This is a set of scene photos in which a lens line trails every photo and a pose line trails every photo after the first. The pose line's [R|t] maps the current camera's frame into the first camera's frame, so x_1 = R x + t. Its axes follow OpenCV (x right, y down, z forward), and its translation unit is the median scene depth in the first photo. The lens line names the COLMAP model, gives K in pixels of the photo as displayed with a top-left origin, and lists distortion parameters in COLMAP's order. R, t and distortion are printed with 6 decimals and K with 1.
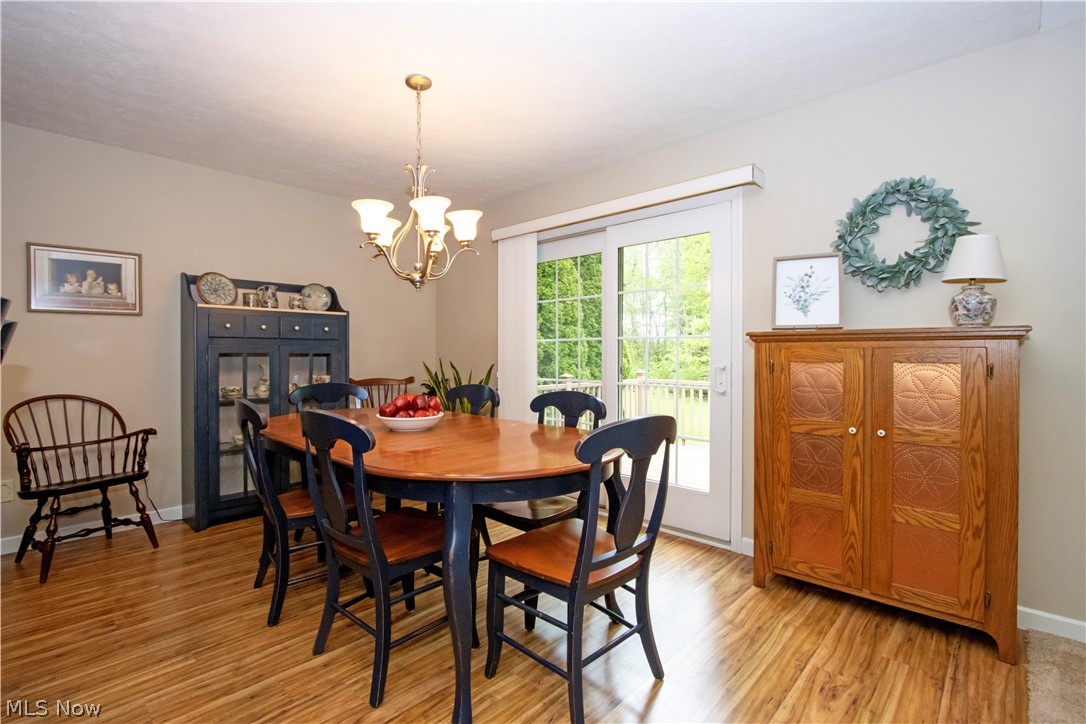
lens RADIAL K [[510.7, 0, 546.1], [0, 510.7, 350.8], [0, 0, 1]] dist [-0.020068, 0.001051]
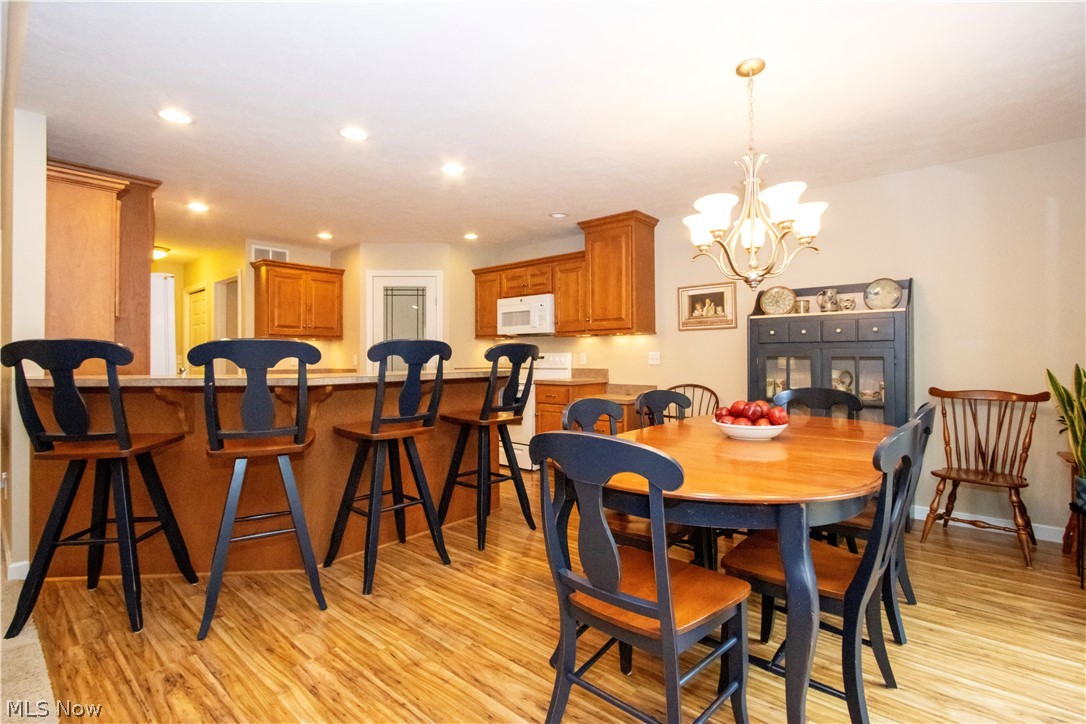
lens RADIAL K [[510.7, 0, 539.5], [0, 510.7, 361.7], [0, 0, 1]] dist [-0.020068, 0.001051]
pose [[0.049476, 0.009080, -0.998734, 0.515725], [0.003265, 0.999952, 0.009253, 0.004885], [0.998770, -0.003719, 0.049444, 0.427444]]
